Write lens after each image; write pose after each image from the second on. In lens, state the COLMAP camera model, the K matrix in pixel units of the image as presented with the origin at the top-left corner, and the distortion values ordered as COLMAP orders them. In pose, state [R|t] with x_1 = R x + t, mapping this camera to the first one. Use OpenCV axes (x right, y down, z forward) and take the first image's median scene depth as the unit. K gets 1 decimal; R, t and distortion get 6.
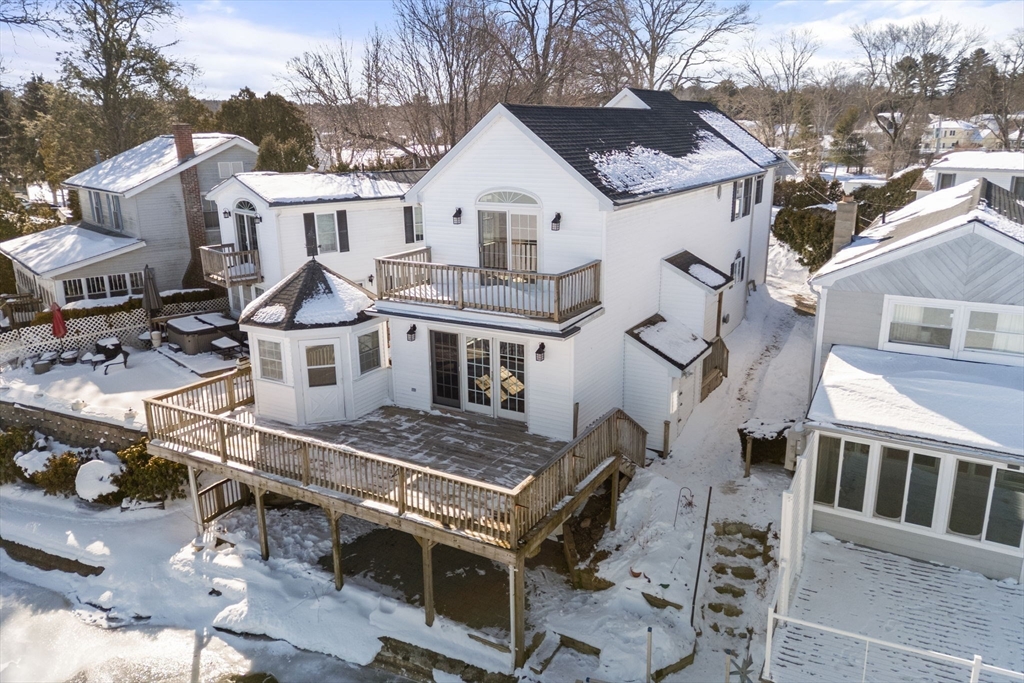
lens RADIAL K [[732.9, 0, 513.0], [0, 732.9, 371.2], [0, 0, 1]] dist [0.038057, 0.000126]
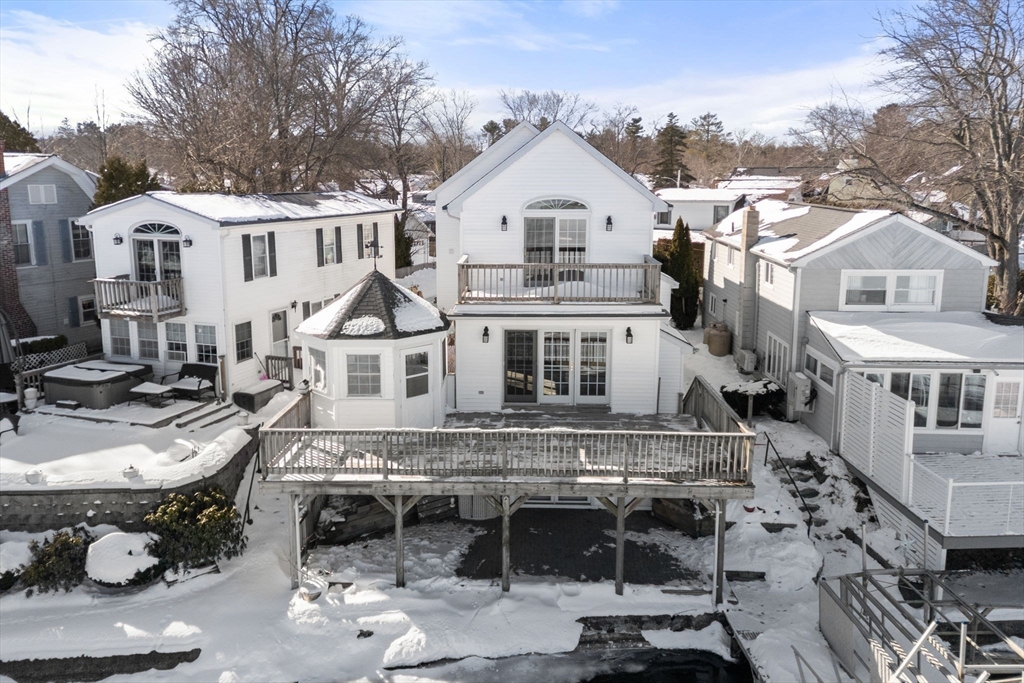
lens RADIAL K [[748.8, 0, 512.0], [0, 748.8, 341.5], [0, 0, 1]] dist [0.043384, -0.001373]
pose [[0.879394, -0.089301, 0.467644, -0.617572], [0.137173, 0.988123, -0.069261, 0.035746], [-0.455905, 0.125056, 0.881199, 0.066595]]
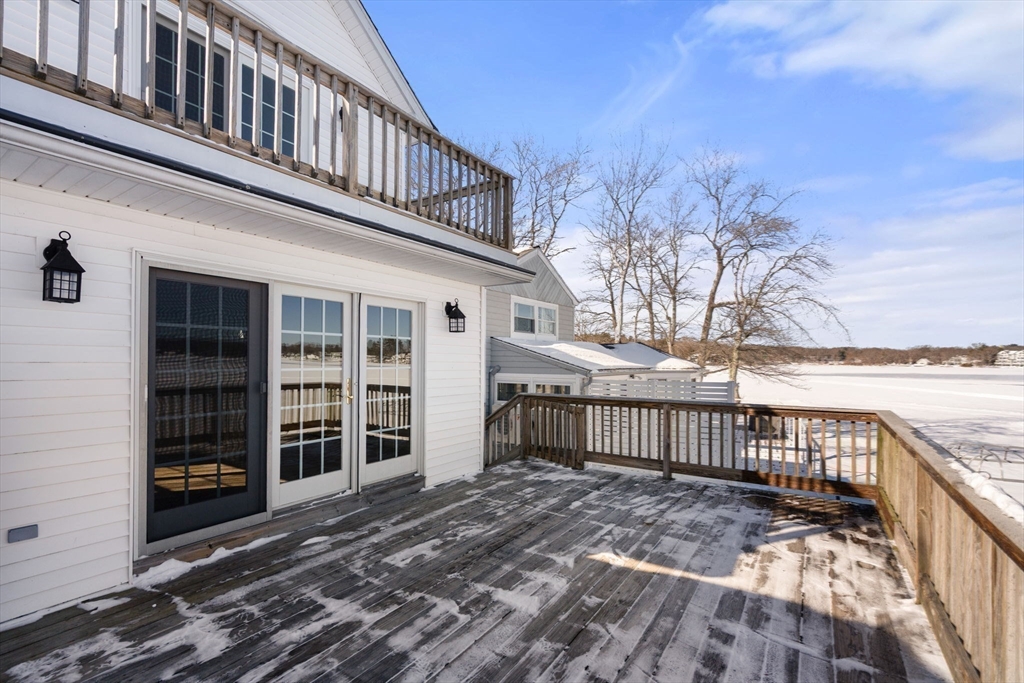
lens RADIAL K [[470.7, 0, 517.0], [0, 470.7, 355.2], [0, 0, 1]] dist [0.002436, 0.000112]
pose [[0.046819, 0.016458, 0.998768, -0.297053], [0.303657, 0.952311, -0.029927, 0.025346], [-0.951630, 0.304684, 0.039589, 0.891477]]
